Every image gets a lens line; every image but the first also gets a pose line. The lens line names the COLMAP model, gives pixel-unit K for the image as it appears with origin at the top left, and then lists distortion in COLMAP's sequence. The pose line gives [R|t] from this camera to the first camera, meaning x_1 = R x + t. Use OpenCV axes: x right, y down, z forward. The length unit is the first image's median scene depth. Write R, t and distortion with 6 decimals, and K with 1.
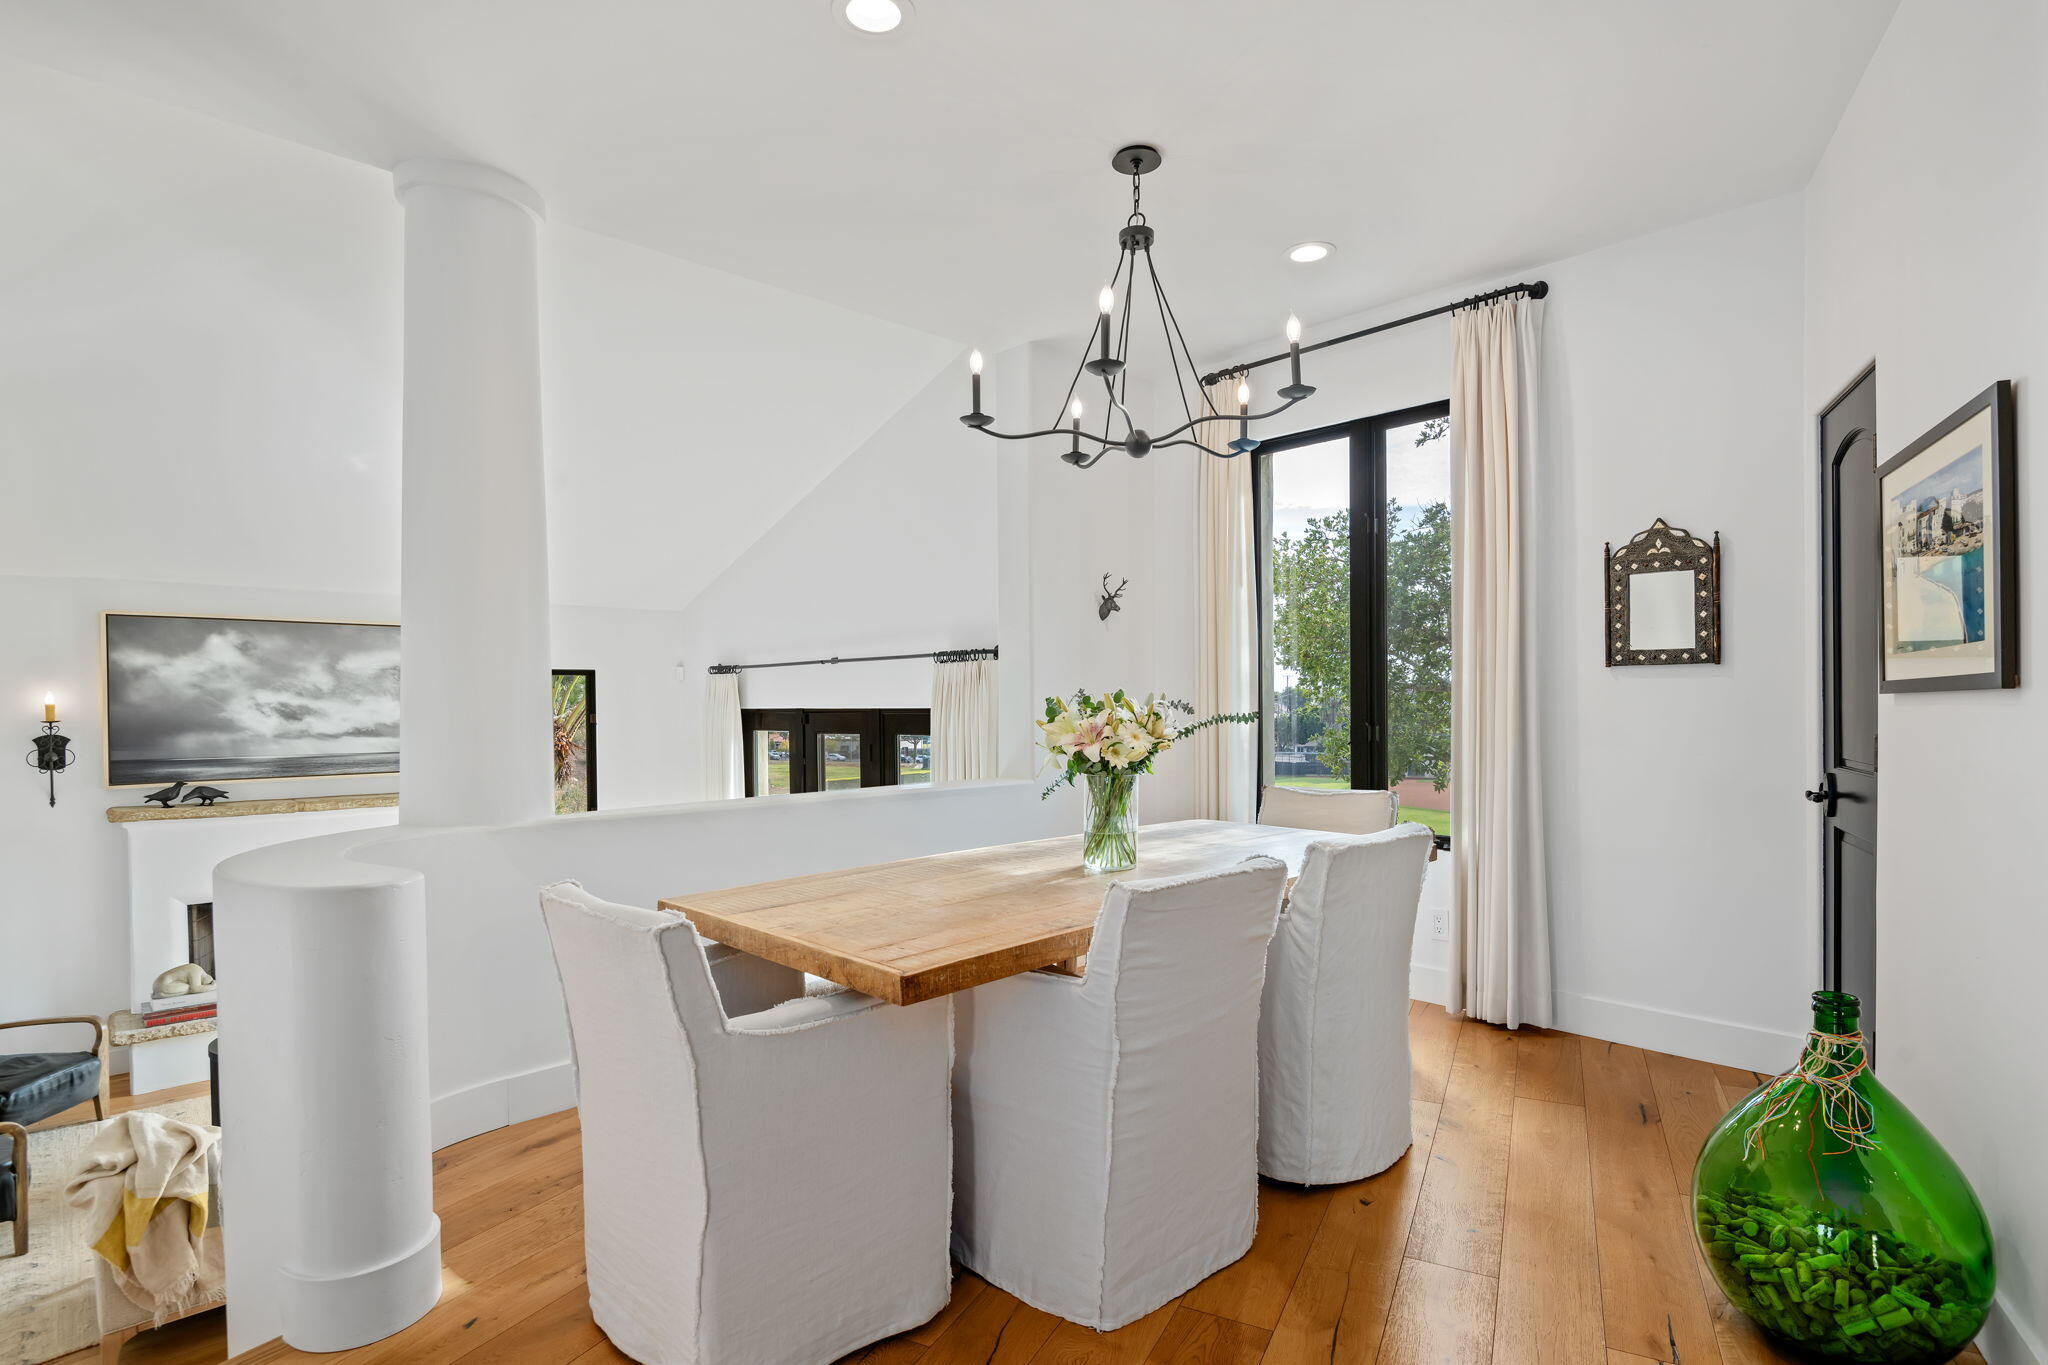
lens RADIAL K [[1010.0, 0, 1030.0], [0, 1010.0, 702.5], [0, 0, 1]] dist [-0.014135, 0.000406]
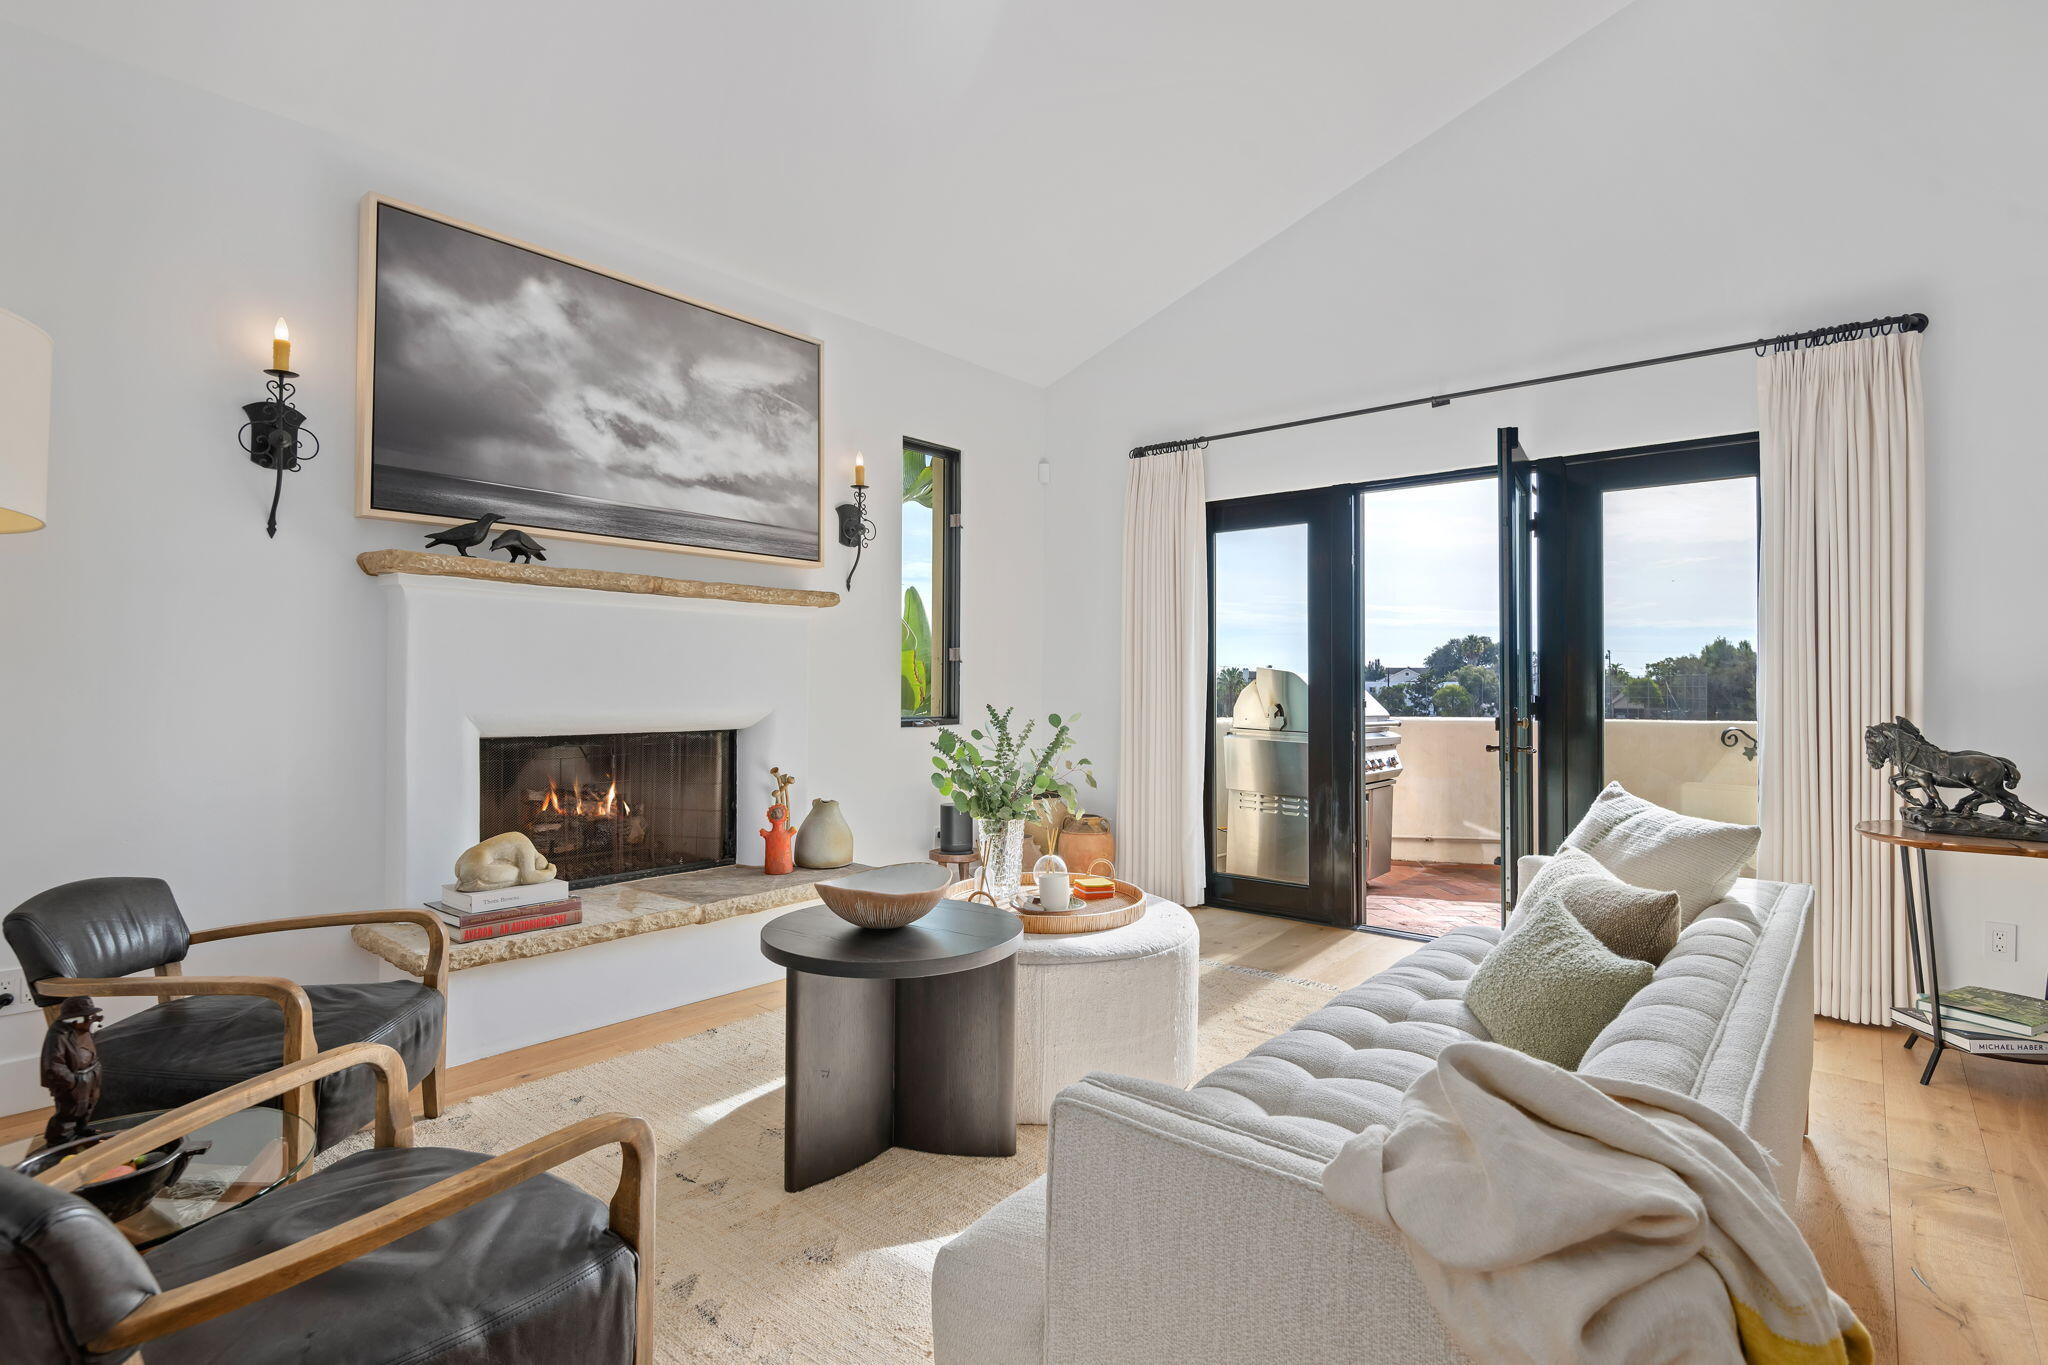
lens RADIAL K [[993.6, 0, 1020.0], [0, 993.6, 662.7], [0, 0, 1]] dist [-0.005748, -0.001561]
pose [[0.993979, 0.016042, 0.108394, -0.589854], [-0.013454, 0.999608, -0.024566, 0.167734], [-0.108745, 0.022960, 0.993804, 0.395301]]
